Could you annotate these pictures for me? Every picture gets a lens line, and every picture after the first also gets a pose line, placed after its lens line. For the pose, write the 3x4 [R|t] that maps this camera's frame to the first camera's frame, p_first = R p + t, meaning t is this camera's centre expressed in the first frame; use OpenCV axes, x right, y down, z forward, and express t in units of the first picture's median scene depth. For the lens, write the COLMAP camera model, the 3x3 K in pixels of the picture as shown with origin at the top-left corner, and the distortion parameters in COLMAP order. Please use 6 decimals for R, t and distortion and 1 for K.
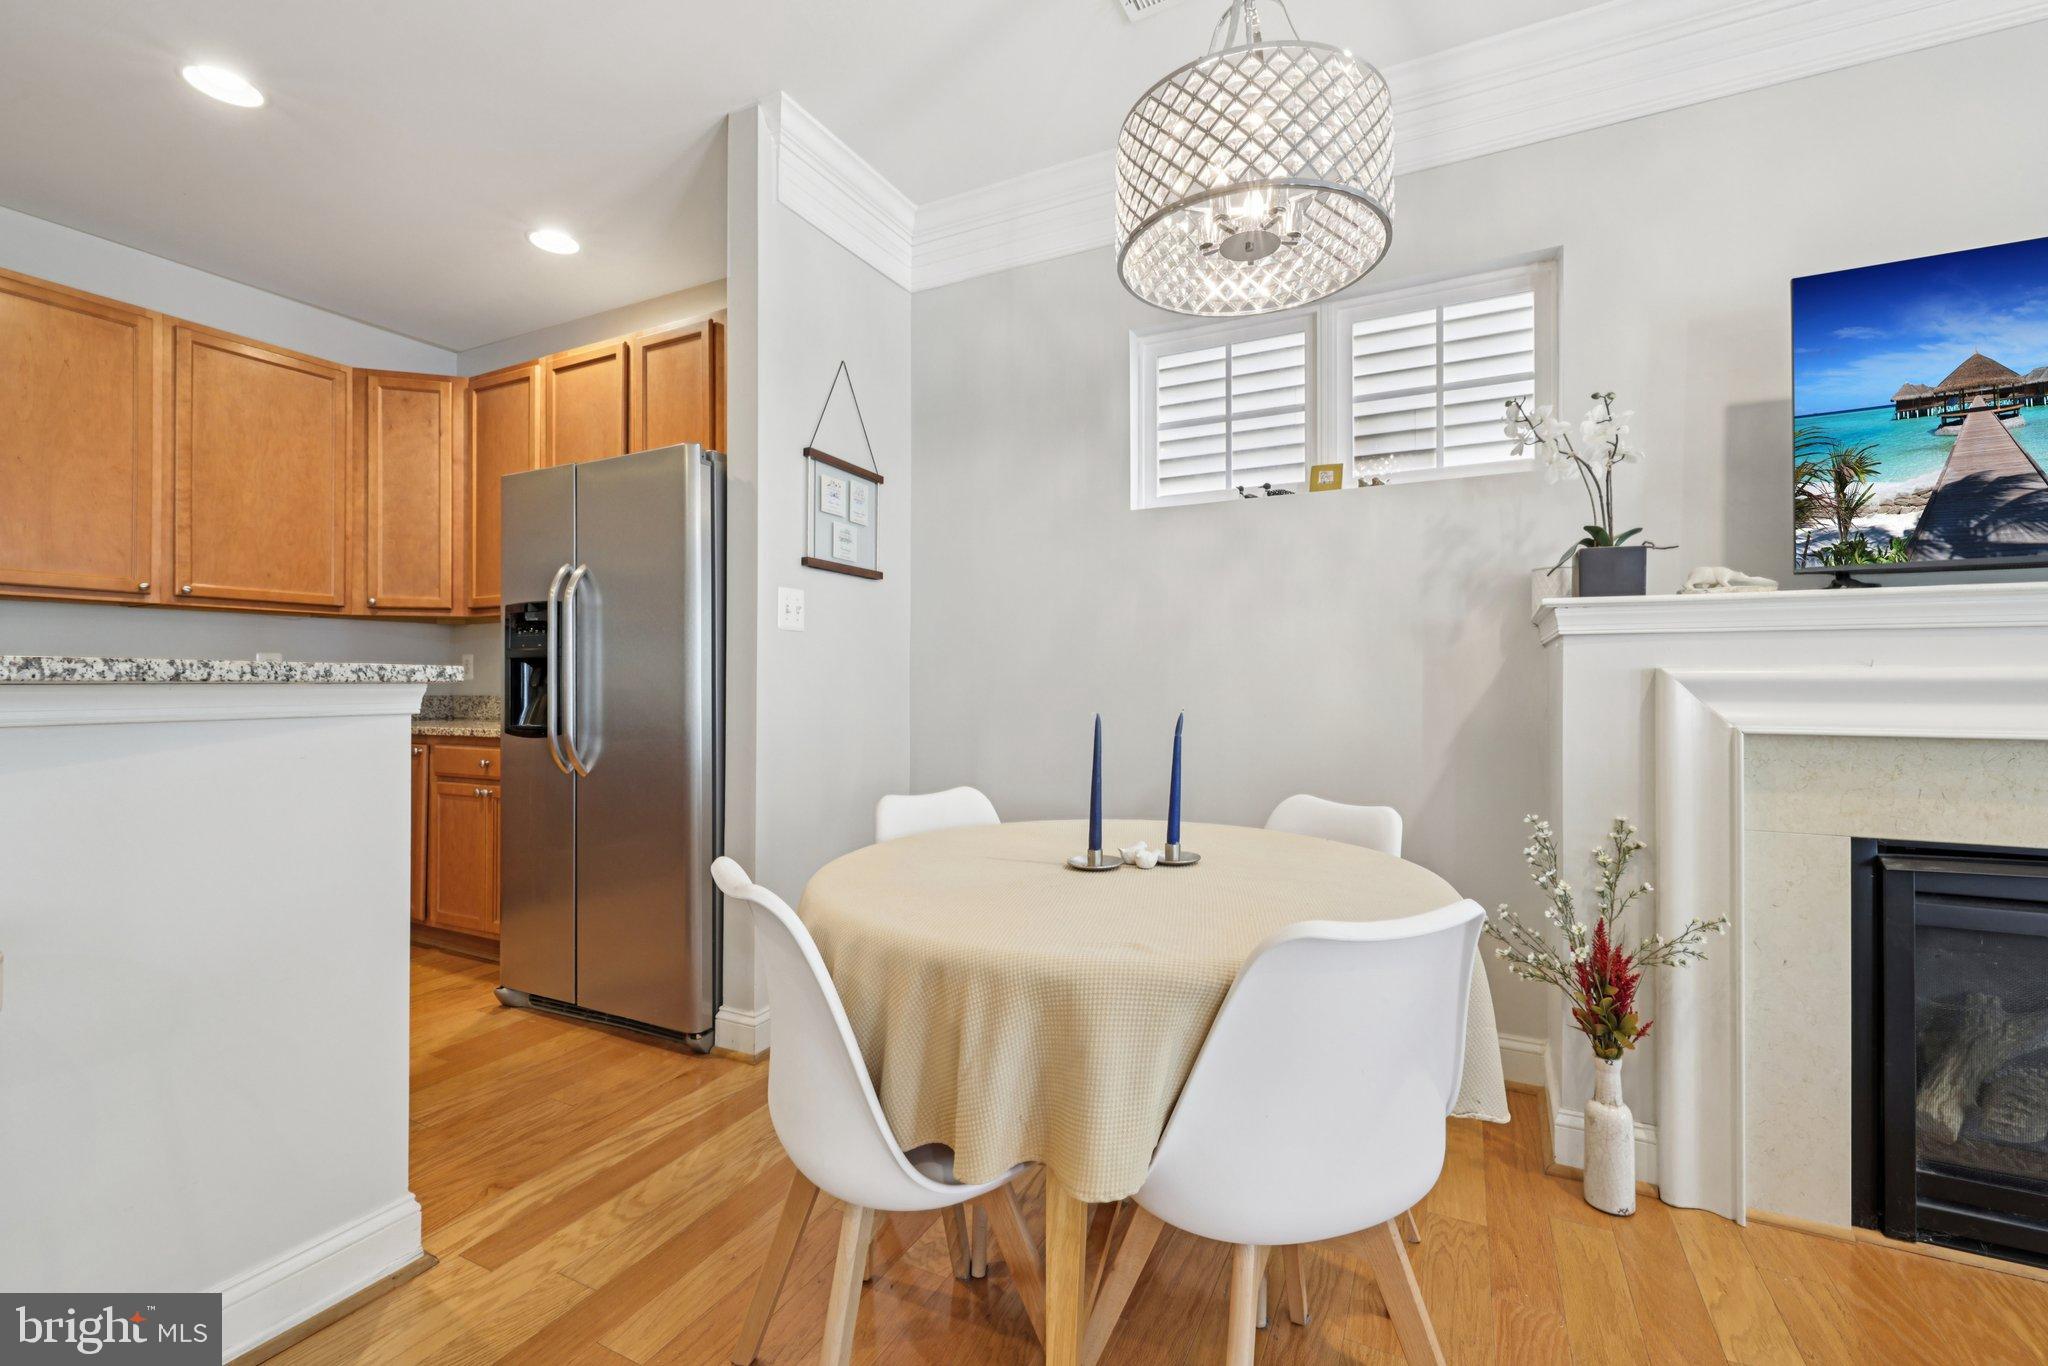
lens RADIAL K [[862.9, 0, 1024.0], [0, 862.9, 683.0], [0, 0, 1]] dist [0.000358, 0.000154]
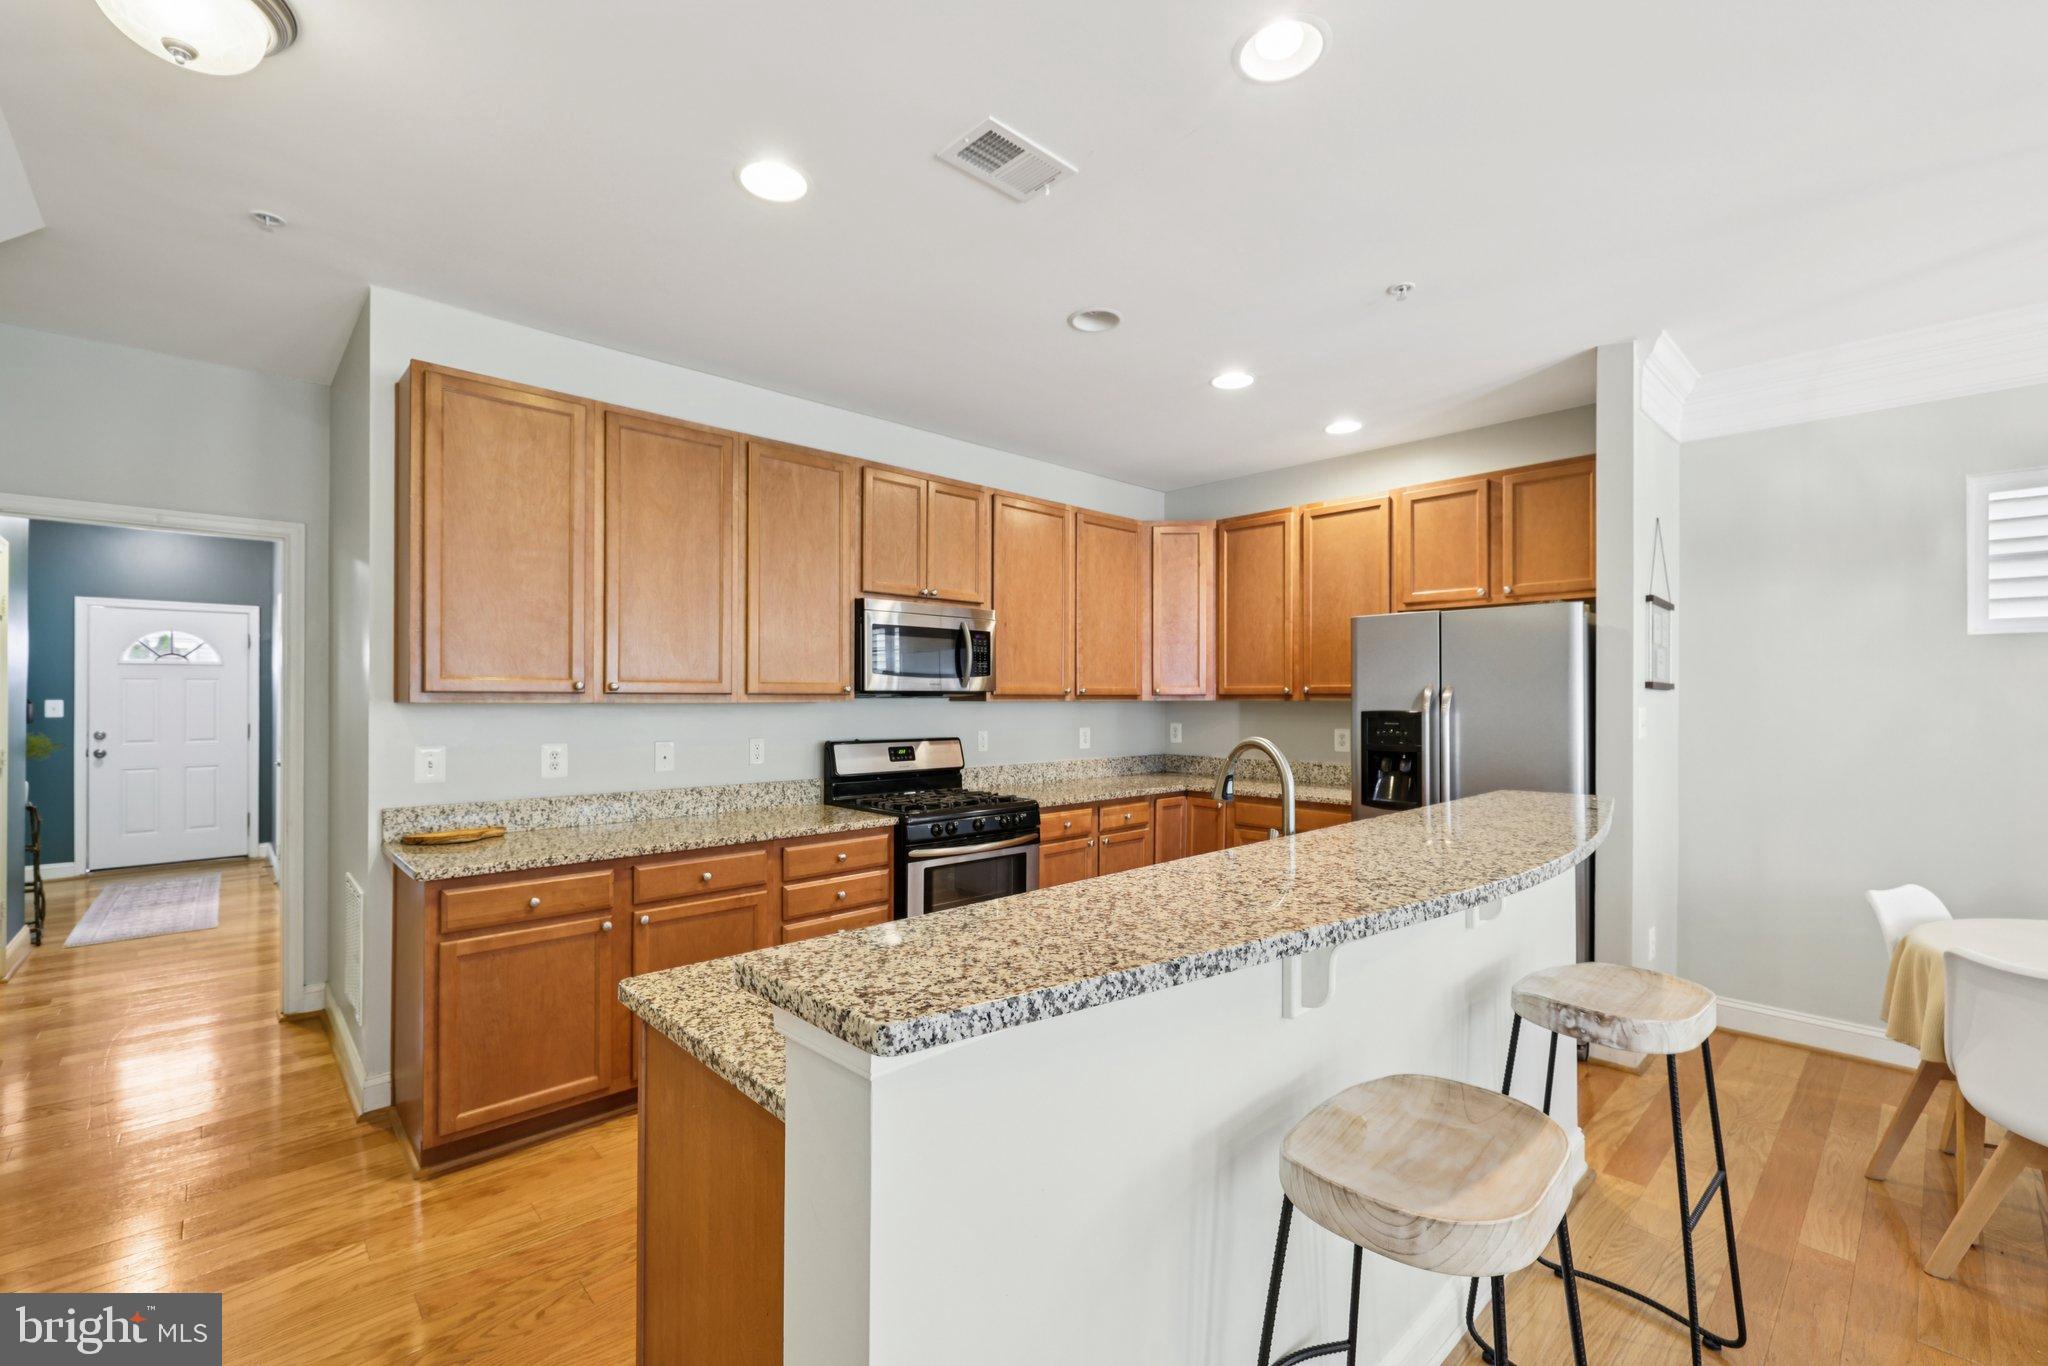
lens RADIAL K [[867.6, 0, 1020.6], [0, 867.6, 692.7], [0, 0, 1]] dist [0.000786, 0.000171]
pose [[0.937297, 0.003603, -0.348512, -0.545013], [-0.006171, 0.999961, -0.006258, -0.093549], [0.348476, 0.008016, 0.937284, -0.417517]]
